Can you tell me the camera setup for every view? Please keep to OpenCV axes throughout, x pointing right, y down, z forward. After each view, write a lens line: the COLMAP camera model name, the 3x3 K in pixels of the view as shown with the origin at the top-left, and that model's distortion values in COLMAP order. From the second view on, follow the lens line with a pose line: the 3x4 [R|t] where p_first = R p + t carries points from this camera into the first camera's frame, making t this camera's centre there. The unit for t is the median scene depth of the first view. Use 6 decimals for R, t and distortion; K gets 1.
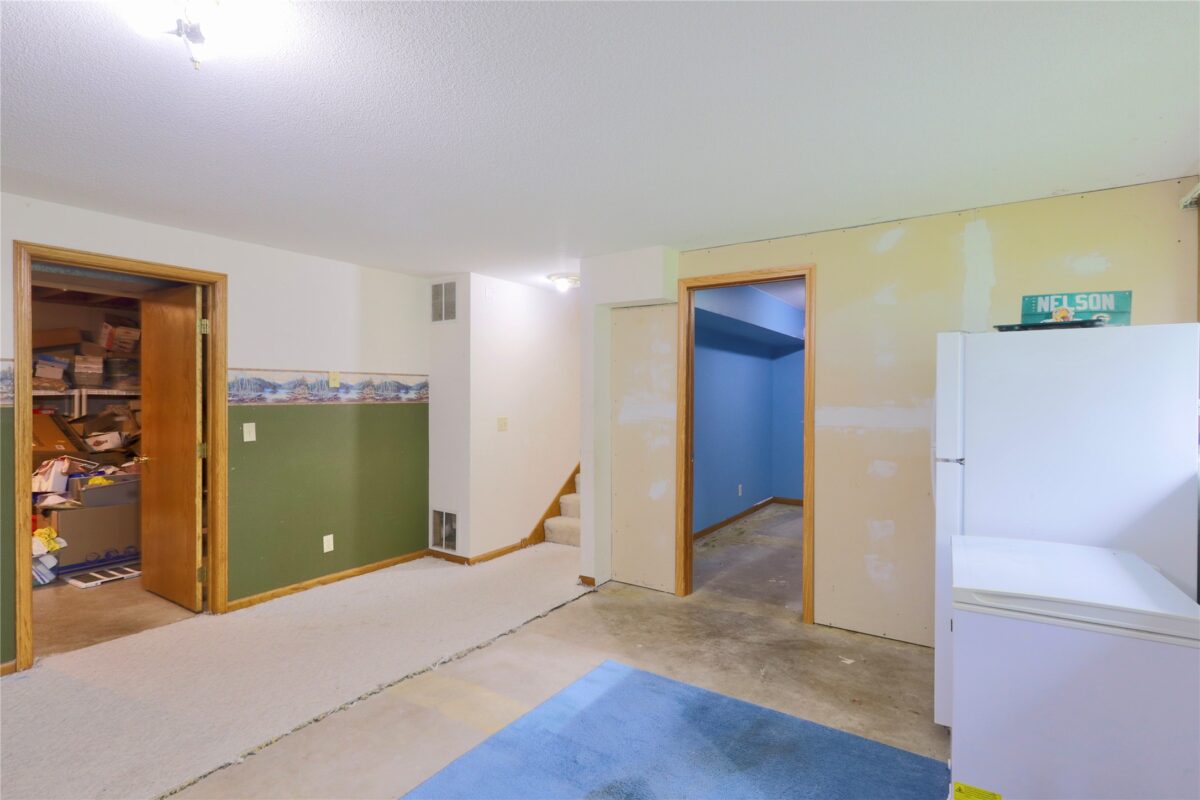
lens RADIAL K [[590.2, 0, 599.0], [0, 590.2, 396.6], [0, 0, 1]] dist [0.001220, 0.001329]
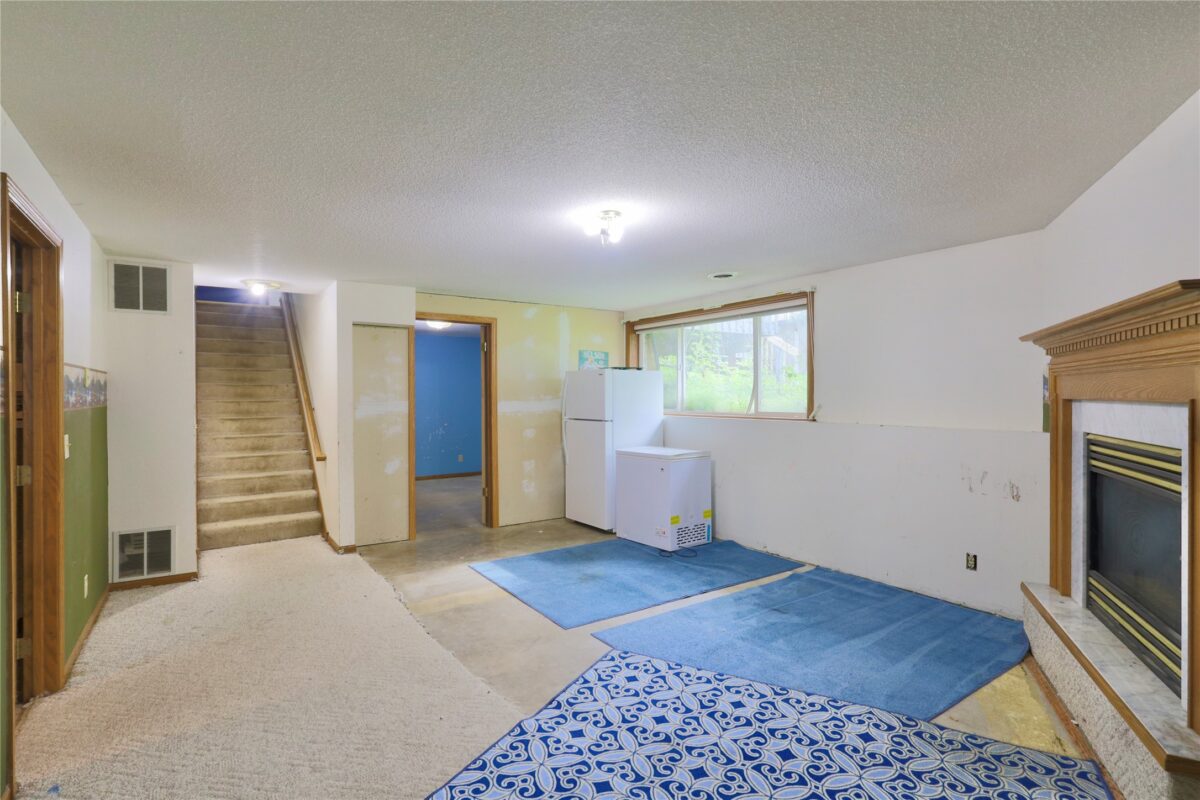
lens RADIAL K [[590.2, 0, 588.6], [0, 590.2, 397.8], [0, 0, 1]] dist [0.001220, 0.001329]
pose [[0.381889, -0.008416, 0.924170, -0.877148], [0.007628, 0.999953, 0.005954, -0.001047], [-0.924177, 0.004776, 0.381935, 0.075743]]
